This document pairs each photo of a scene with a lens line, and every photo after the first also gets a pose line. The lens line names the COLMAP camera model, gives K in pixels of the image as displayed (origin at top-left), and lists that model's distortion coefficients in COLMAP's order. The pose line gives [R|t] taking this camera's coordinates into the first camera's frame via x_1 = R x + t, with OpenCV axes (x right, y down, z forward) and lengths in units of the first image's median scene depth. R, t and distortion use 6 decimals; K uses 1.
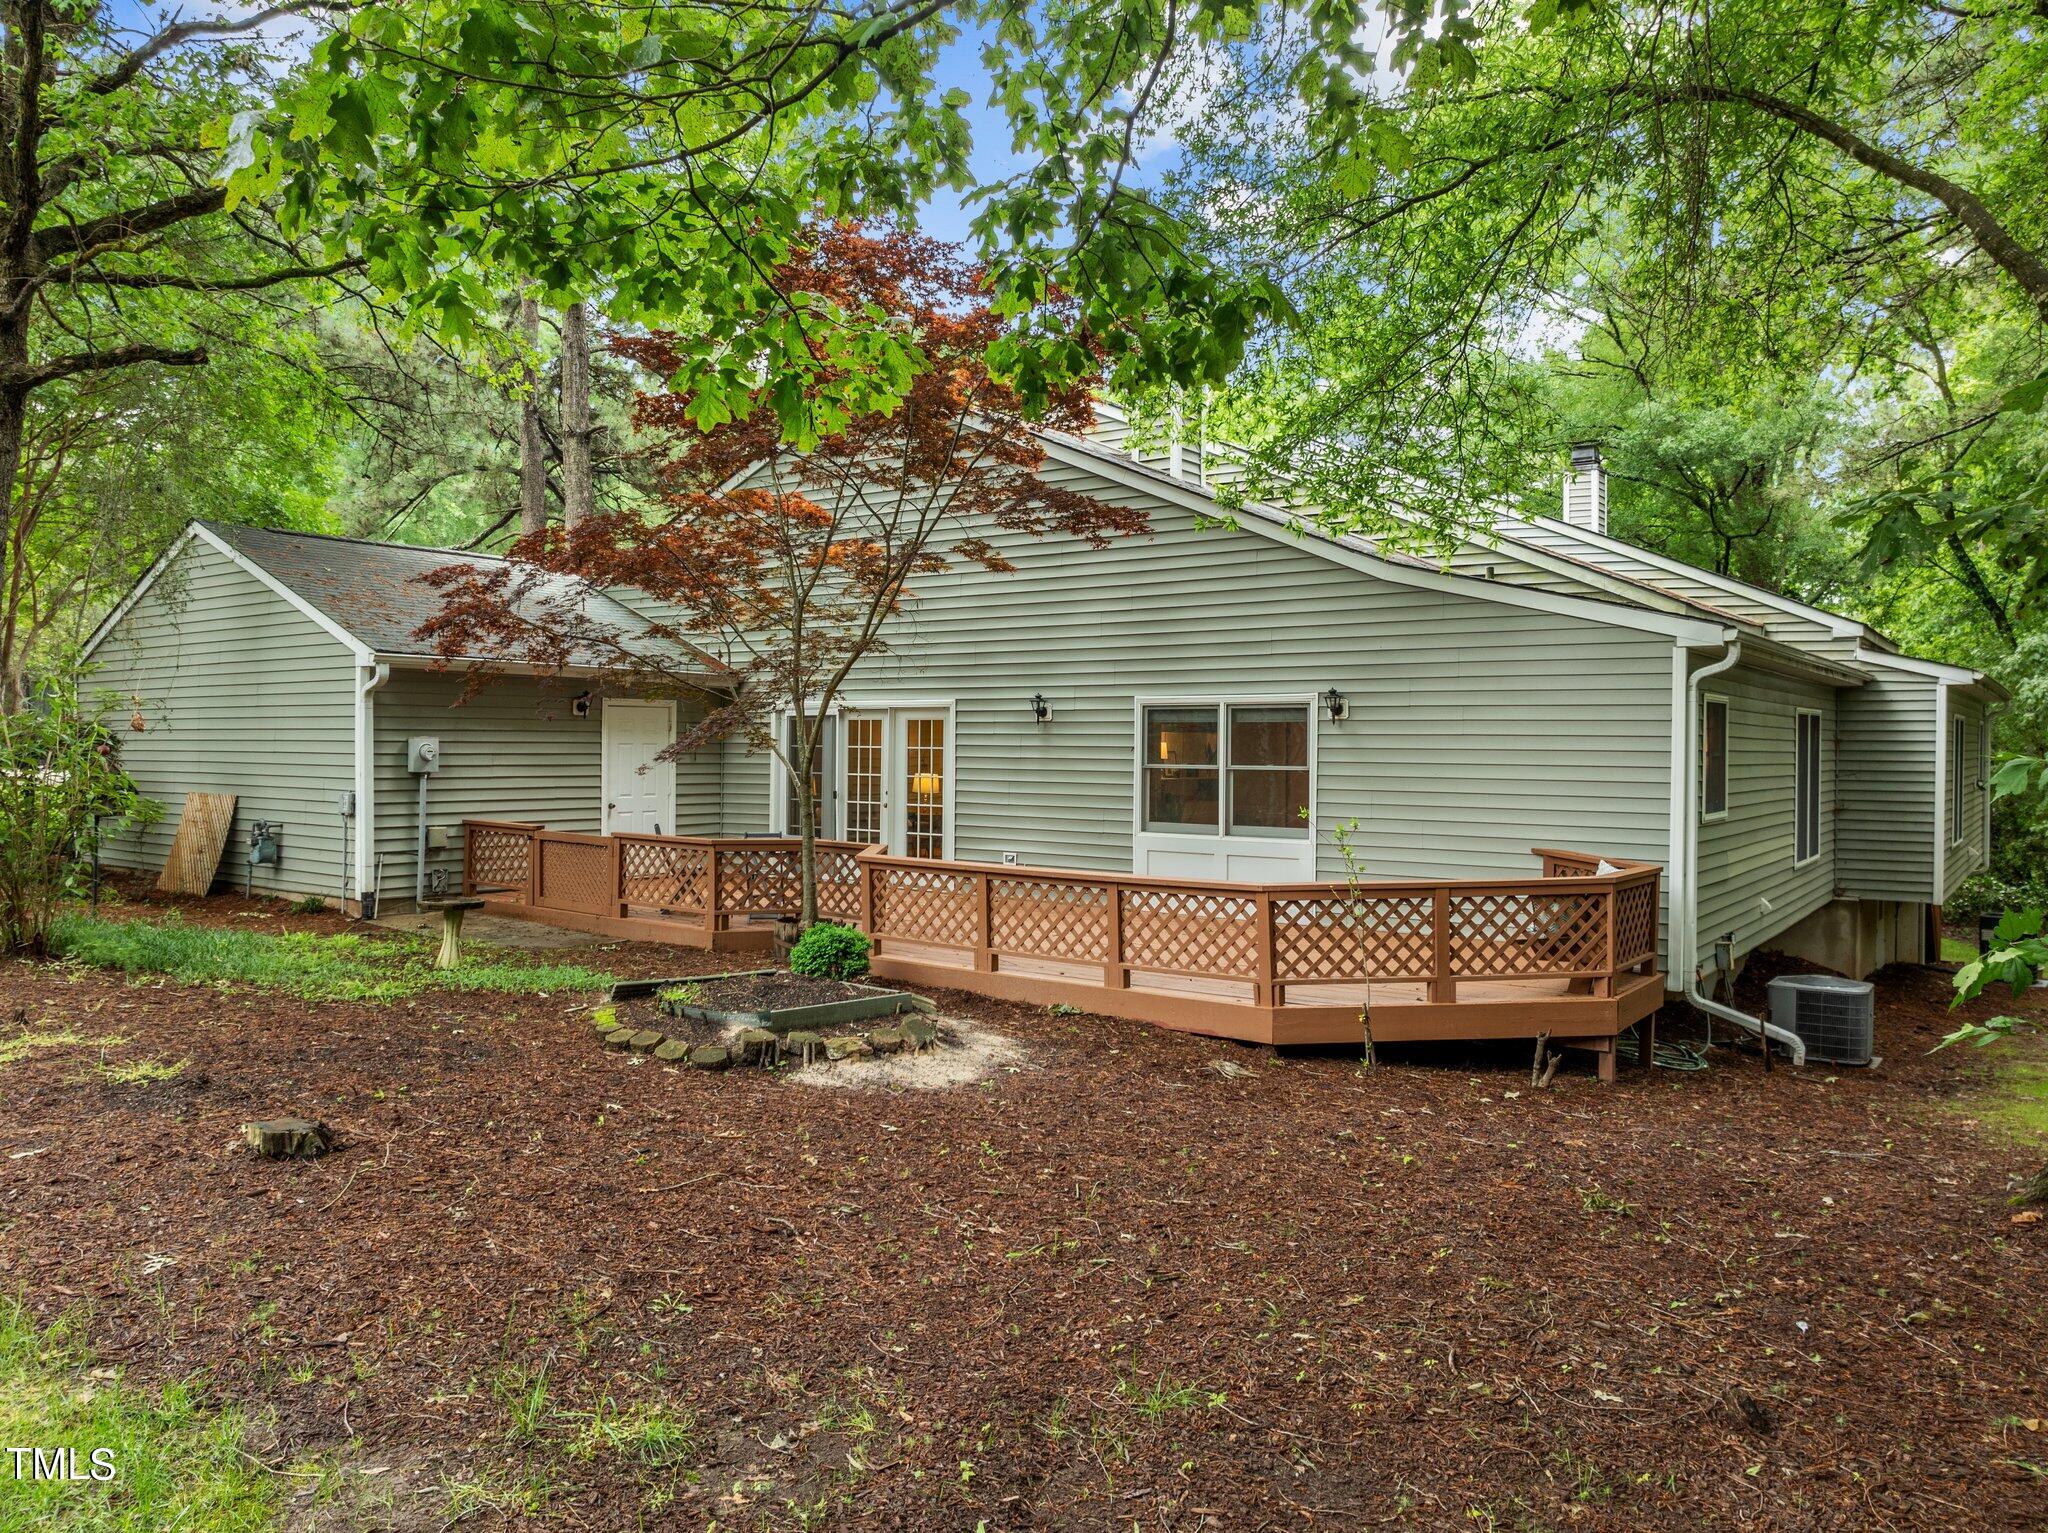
lens RADIAL K [[1445.8, 0, 1024.0], [0, 1445.8, 766.5], [0, 0, 1]] dist [-0.037706, -0.004941]
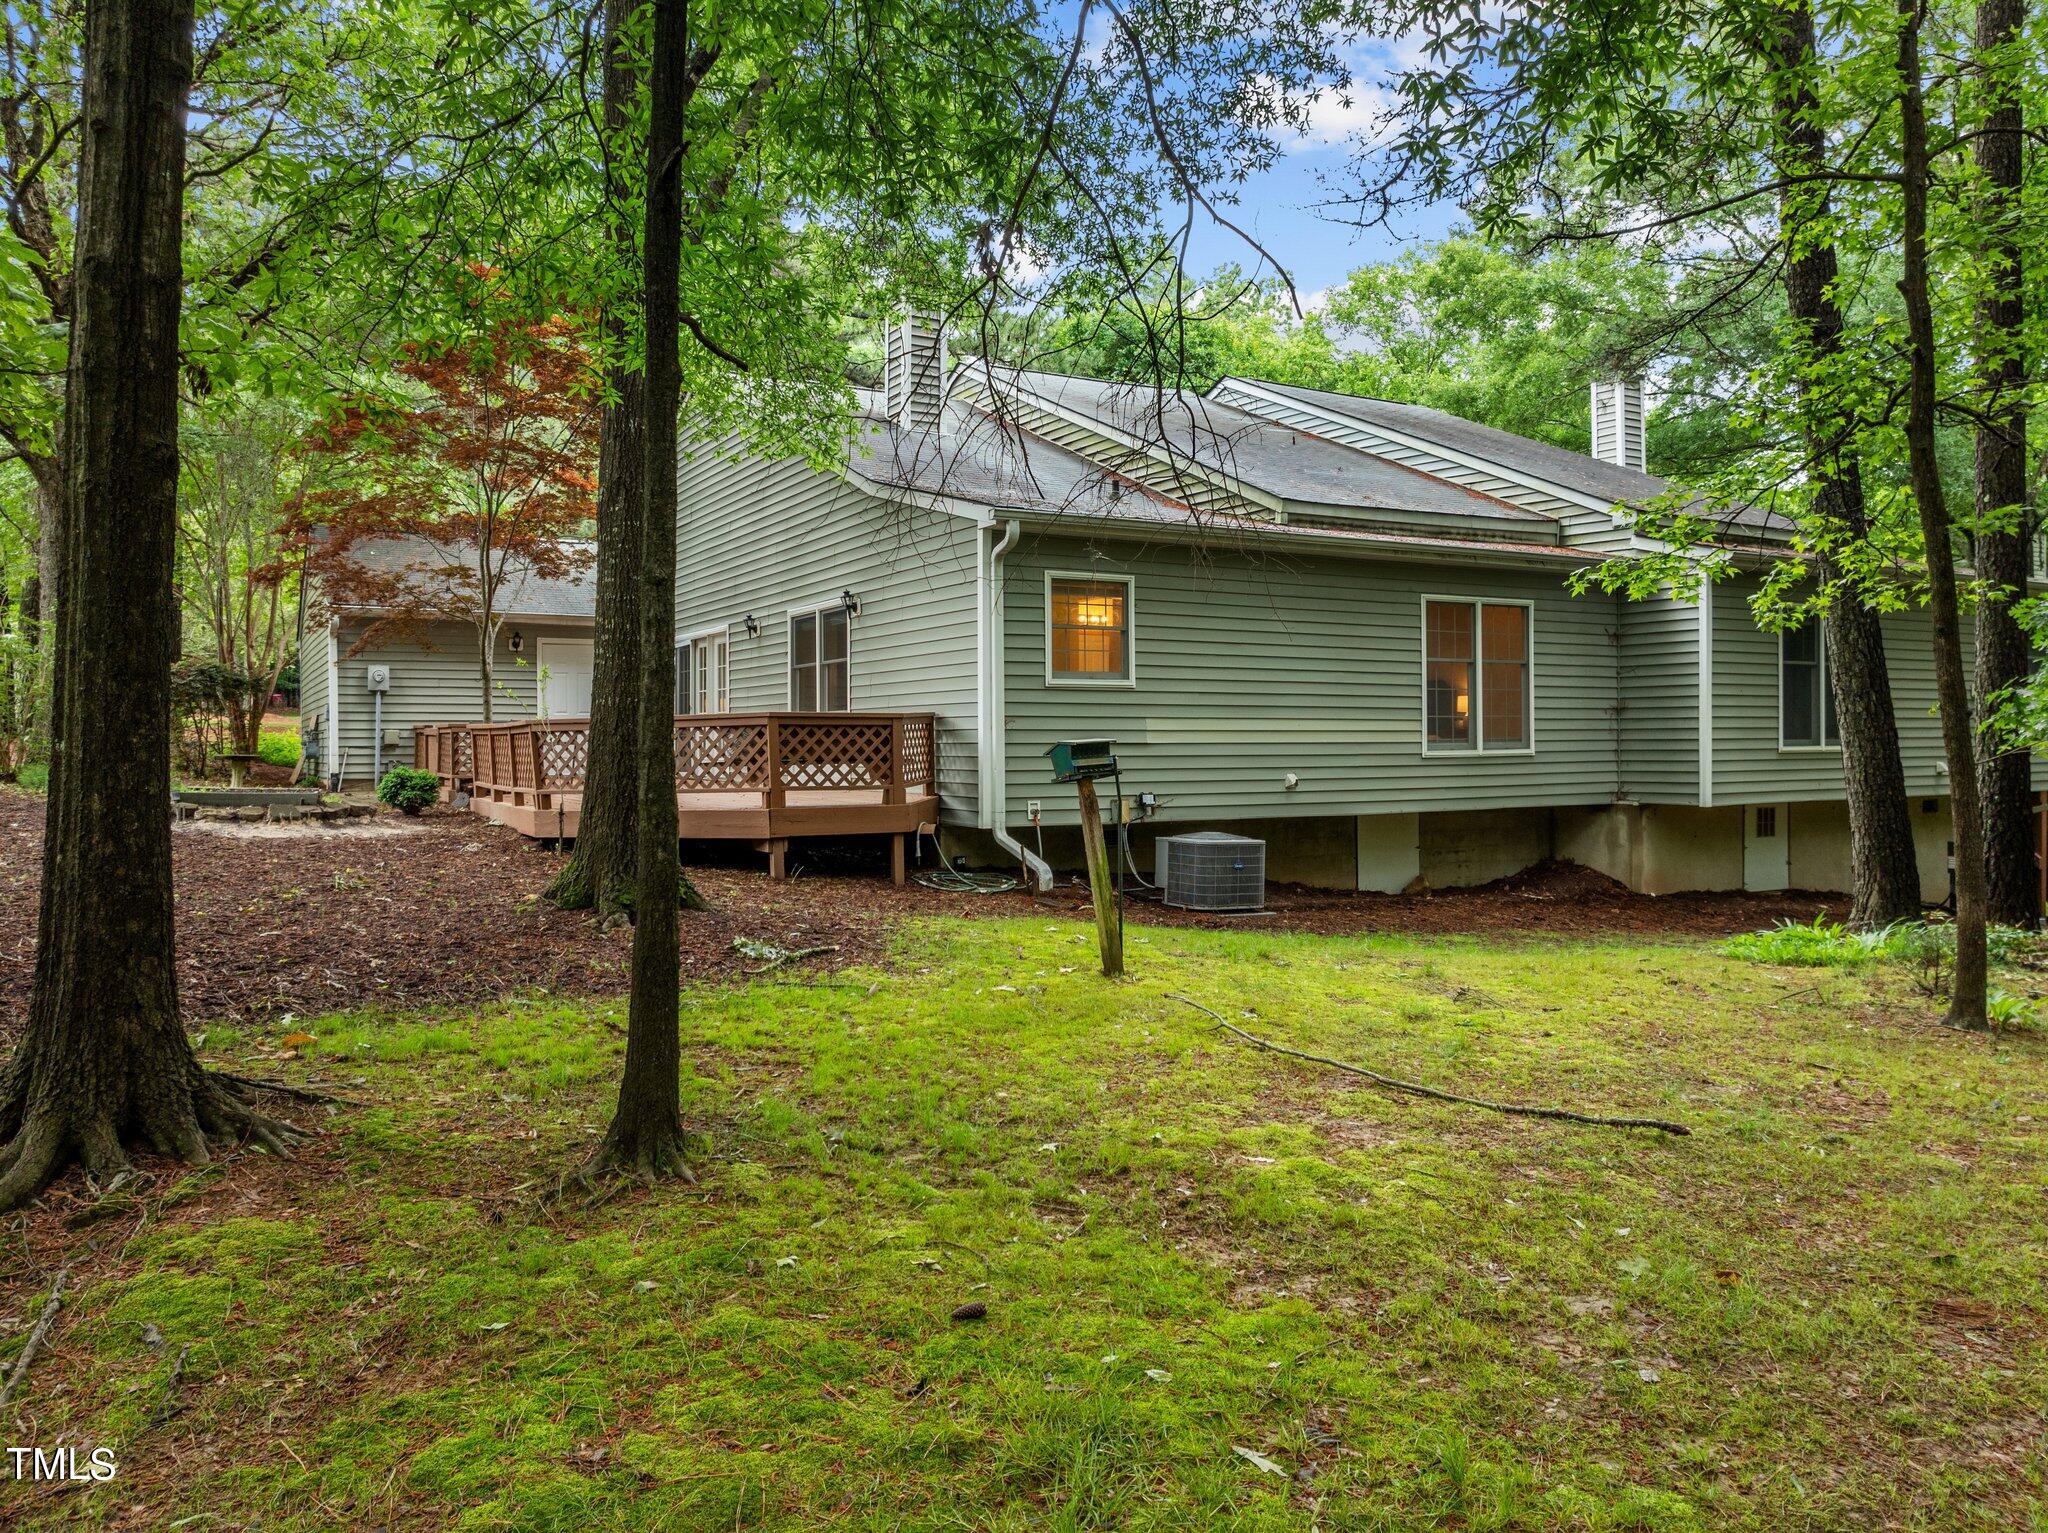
lens RADIAL K [[1460.2, 0, 1024.0], [0, 1460.2, 766.5], [0, 0, 1]] dist [-0.033456, -0.003112]
pose [[0.916760, -0.004848, -0.399410, 0.832935], [0.005171, 0.999987, -0.000268, 0.094089], [0.399406, -0.001820, 0.916773, -0.054221]]
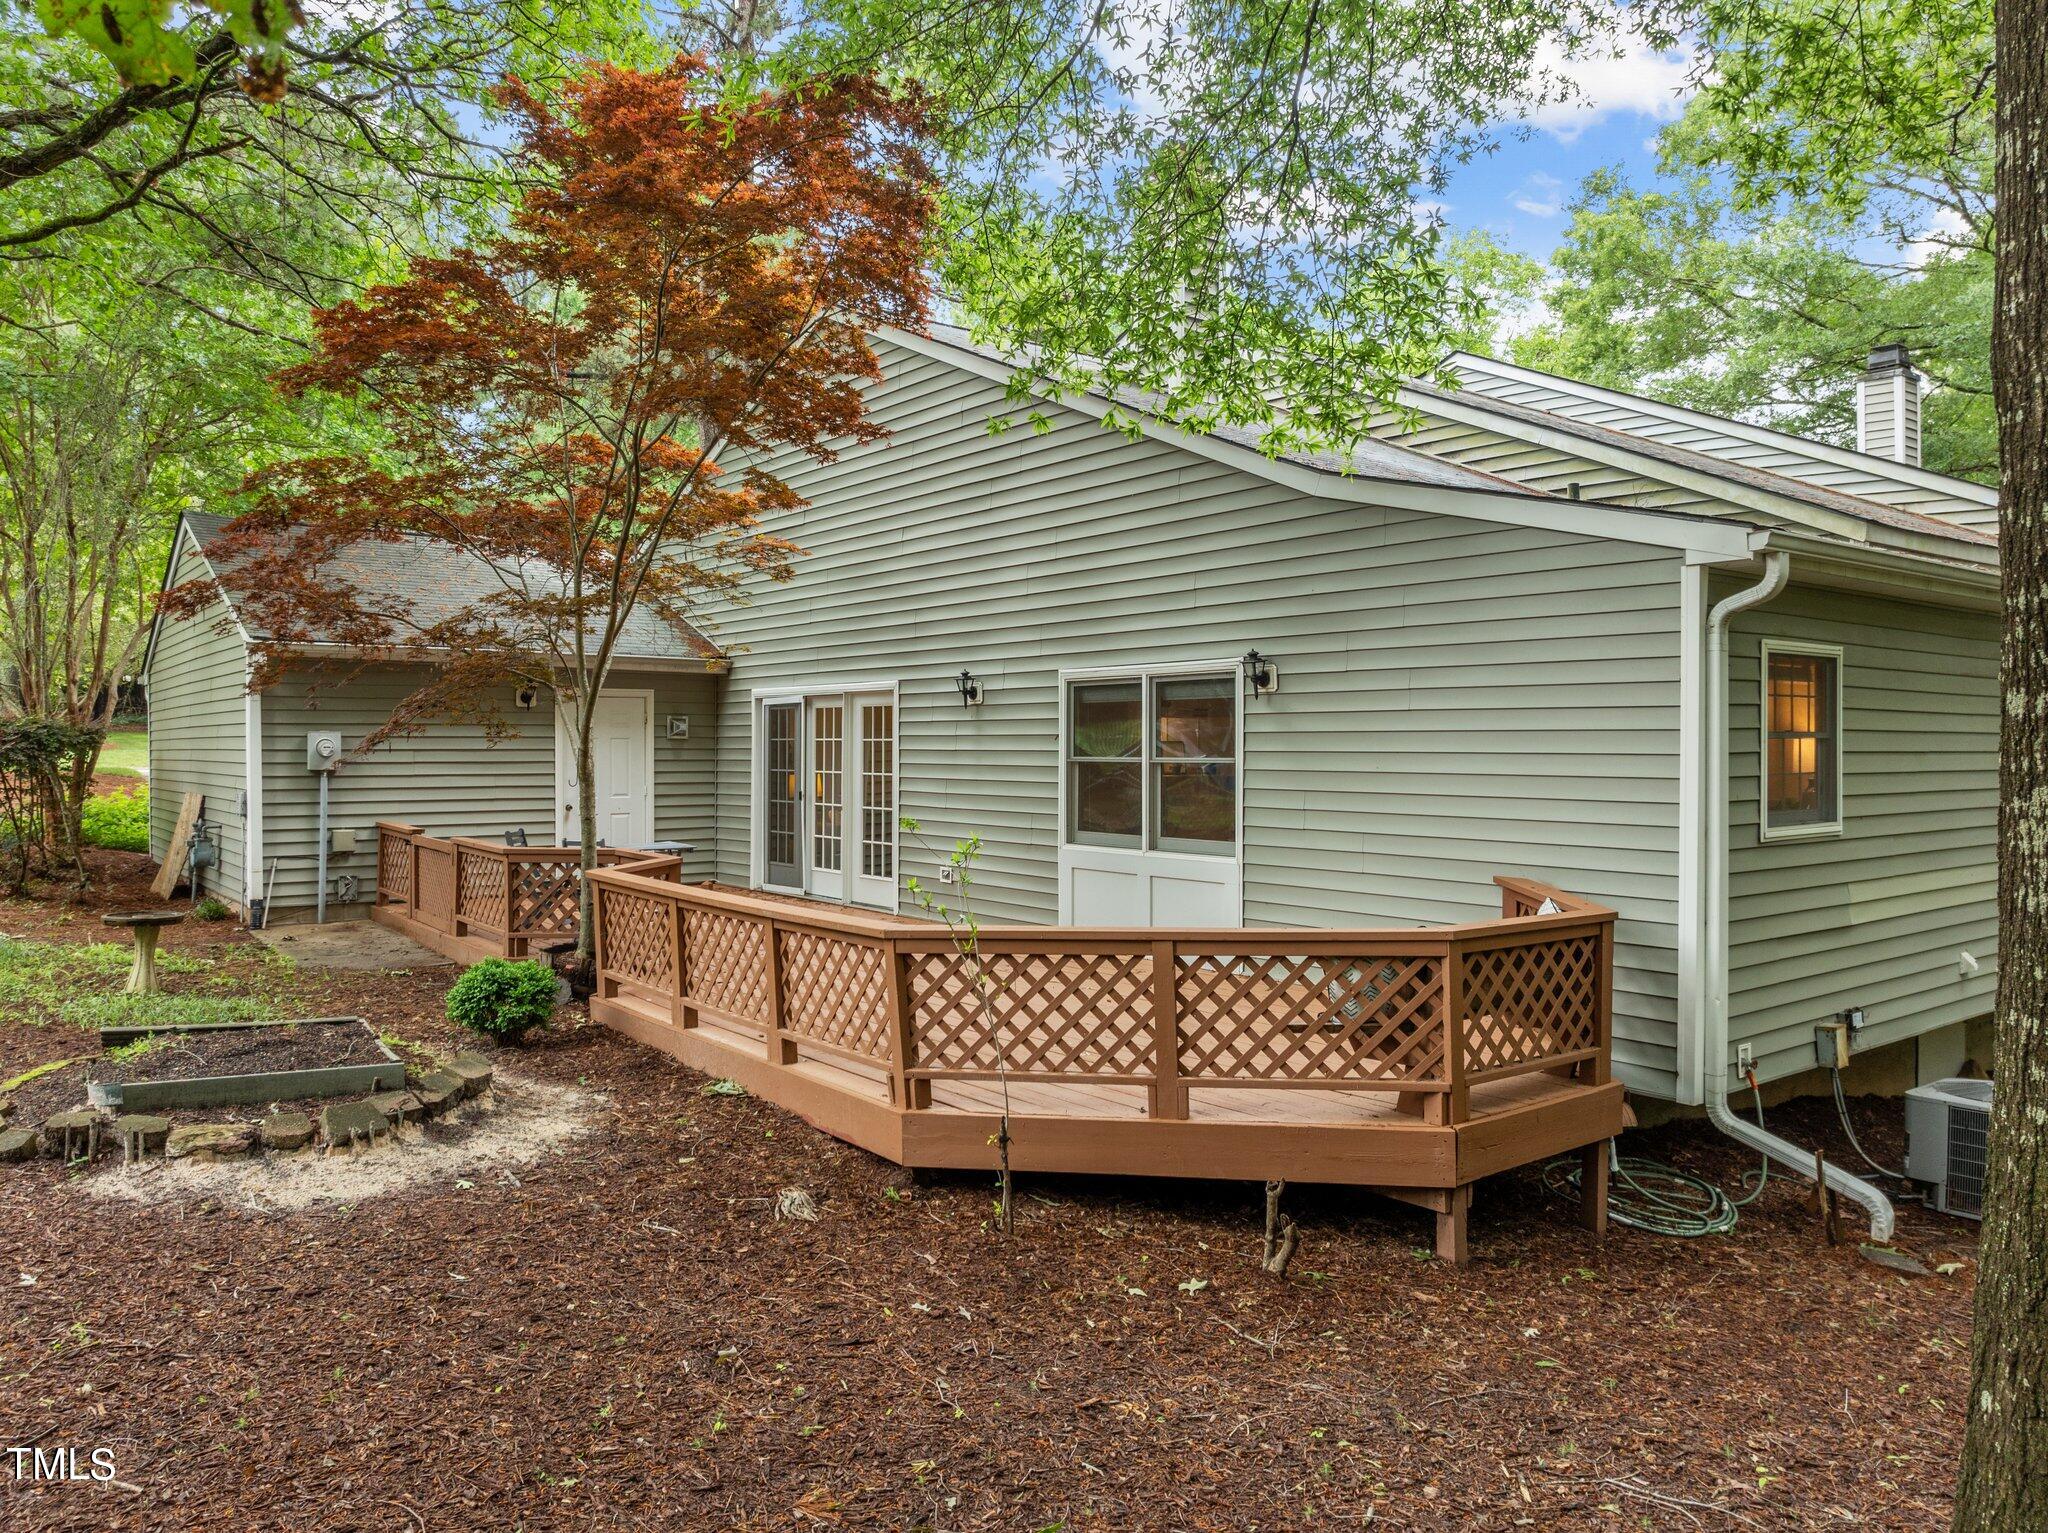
lens RADIAL K [[1460.2, 0, 1024.0], [0, 1460.2, 766.5], [0, 0, 1]] dist [-0.033456, -0.003112]
pose [[0.963792, -0.003358, -0.266633, 0.298079], [0.002987, 0.999994, -0.001796, 0.005534], [0.266638, 0.000934, 0.963796, 0.260609]]
